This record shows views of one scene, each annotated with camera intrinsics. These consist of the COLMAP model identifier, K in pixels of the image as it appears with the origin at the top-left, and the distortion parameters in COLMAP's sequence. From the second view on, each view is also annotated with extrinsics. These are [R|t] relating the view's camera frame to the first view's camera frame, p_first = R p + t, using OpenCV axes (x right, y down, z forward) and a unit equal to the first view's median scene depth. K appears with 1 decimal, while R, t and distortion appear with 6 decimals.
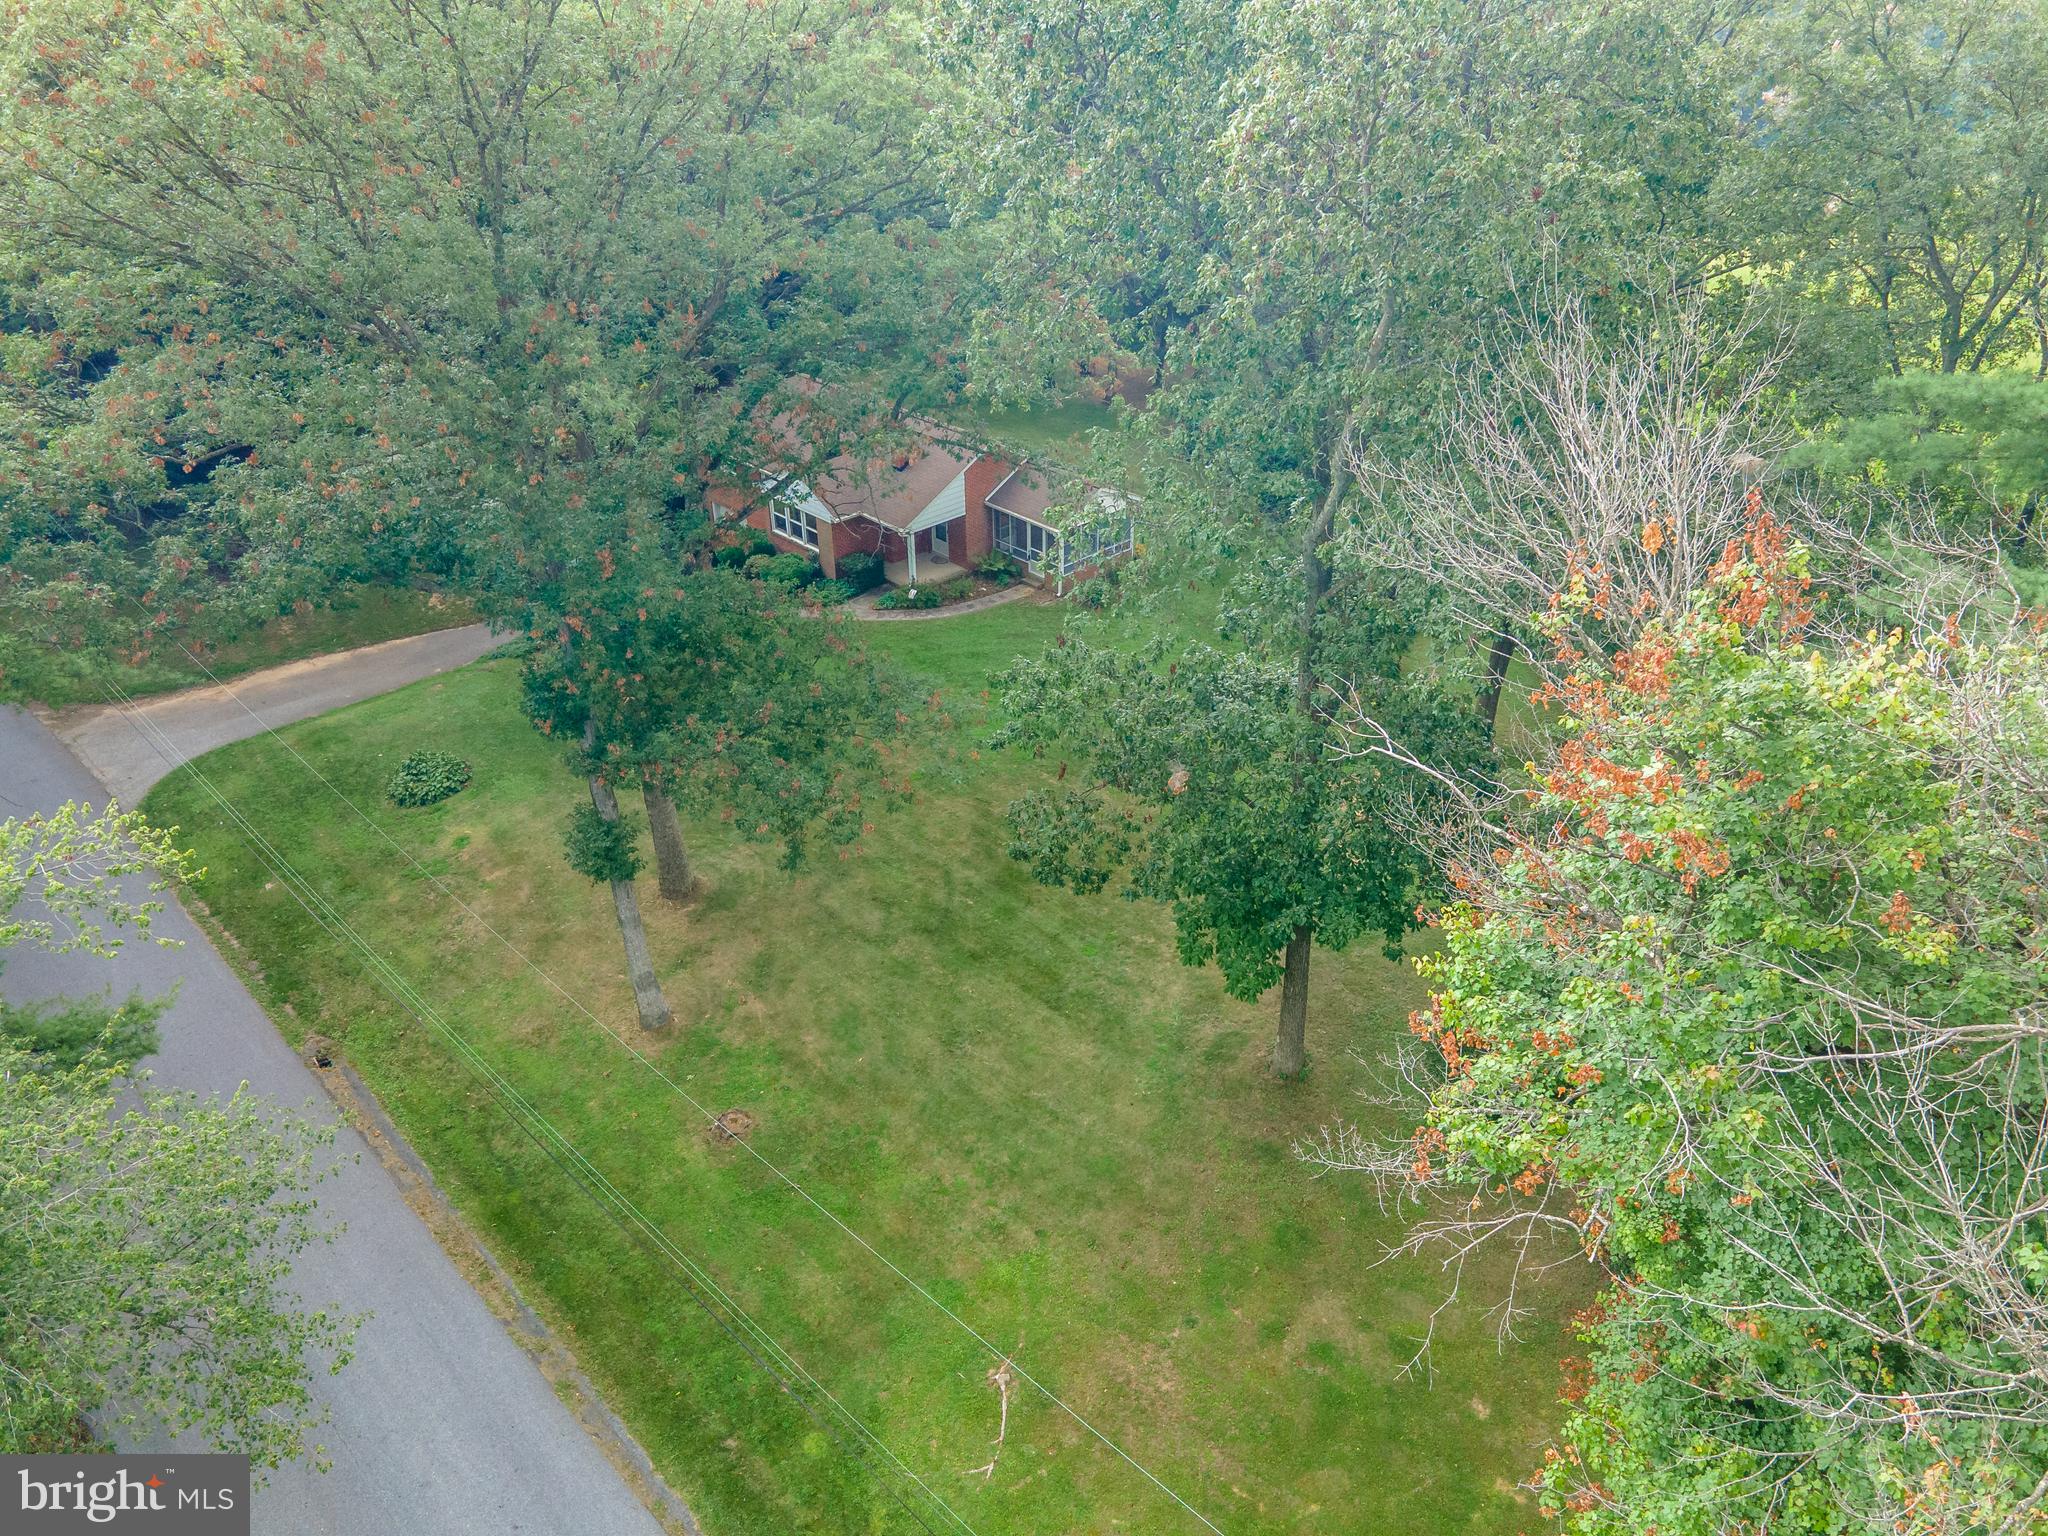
lens RADIAL K [[1490.1, 0, 1024.0], [0, 1490.1, 768.0], [0, 0, 1]] dist [0.046354, 0.000754]
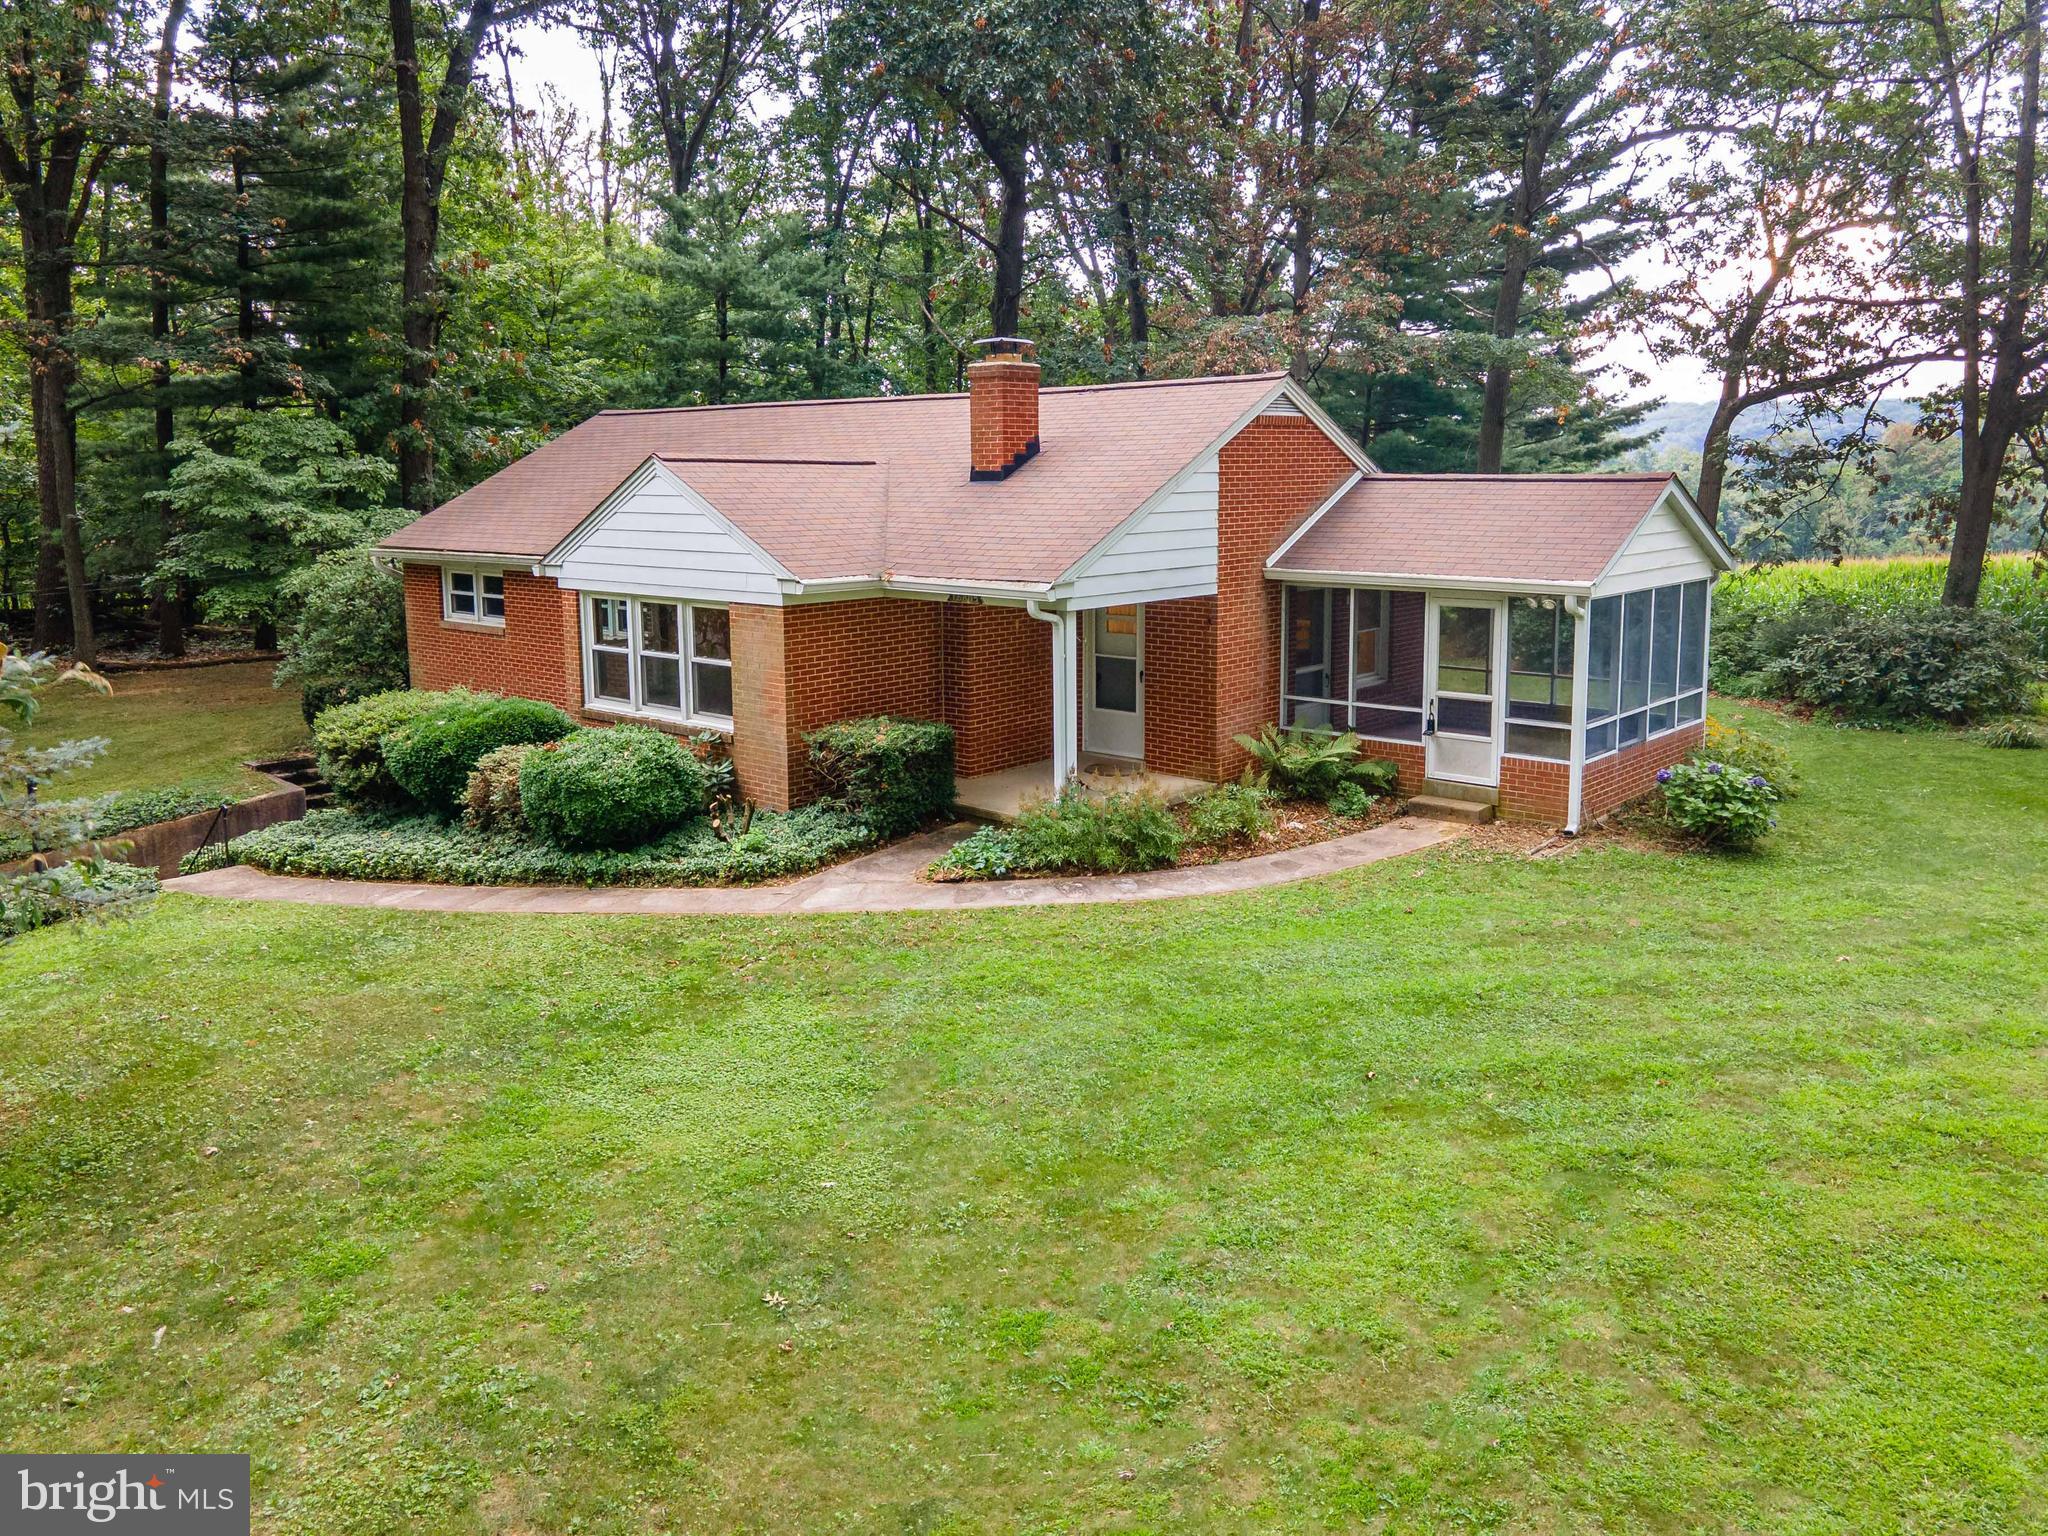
lens RADIAL K [[1544.9, 0, 1022.7], [0, 1544.9, 643.8], [0, 0, 1]] dist [0.046284, -0.001163]
pose [[0.997143, -0.009952, 0.074872, -0.103242], [0.040623, 0.906362, -0.420544, -0.026959], [-0.063676, 0.422384, 0.904177, 0.713483]]
